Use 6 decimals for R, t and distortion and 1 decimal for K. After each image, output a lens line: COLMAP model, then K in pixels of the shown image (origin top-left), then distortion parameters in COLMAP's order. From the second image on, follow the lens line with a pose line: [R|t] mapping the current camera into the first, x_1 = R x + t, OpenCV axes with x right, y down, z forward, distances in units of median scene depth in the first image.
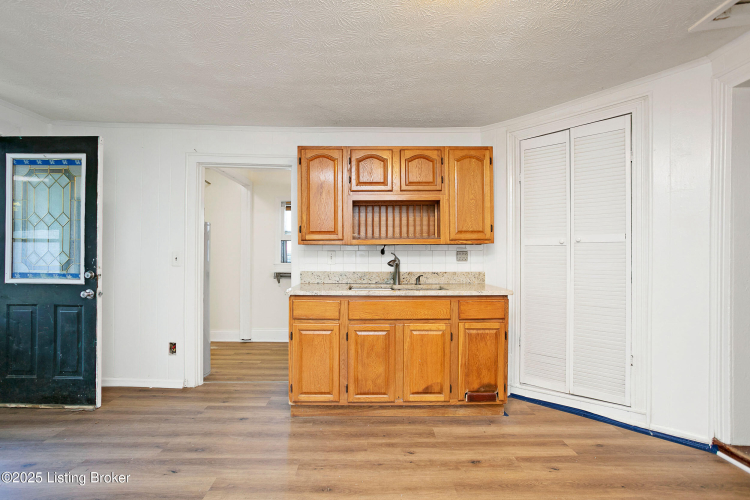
lens RADIAL K [[368.8, 0, 376.9], [0, 368.8, 249.2], [0, 0, 1]] dist [-0.033415, 0.016724]
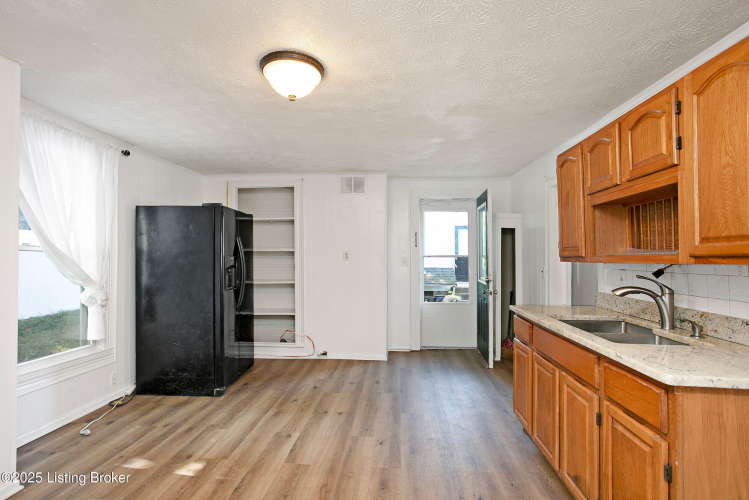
lens RADIAL K [[368.3, 0, 367.9], [0, 368.3, 253.4], [0, 0, 1]] dist [-0.033415, 0.016724]
pose [[-0.105751, -0.011884, -0.994322, 0.953248], [0.007061, 0.999894, -0.012702, -0.034066], [0.994368, -0.008364, -0.105656, 0.780163]]
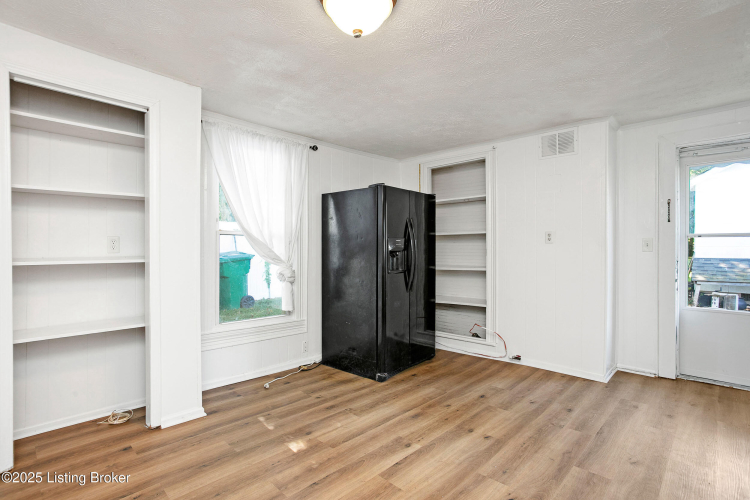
lens RADIAL K [[368.8, 0, 375.7], [0, 368.8, 254.6], [0, 0, 1]] dist [-0.033415, 0.016724]
pose [[-0.712434, 0.013809, -0.701603, 0.574271], [0.008975, 0.999904, 0.010566, 0.002176], [0.701682, 0.001231, -0.712490, 1.041653]]
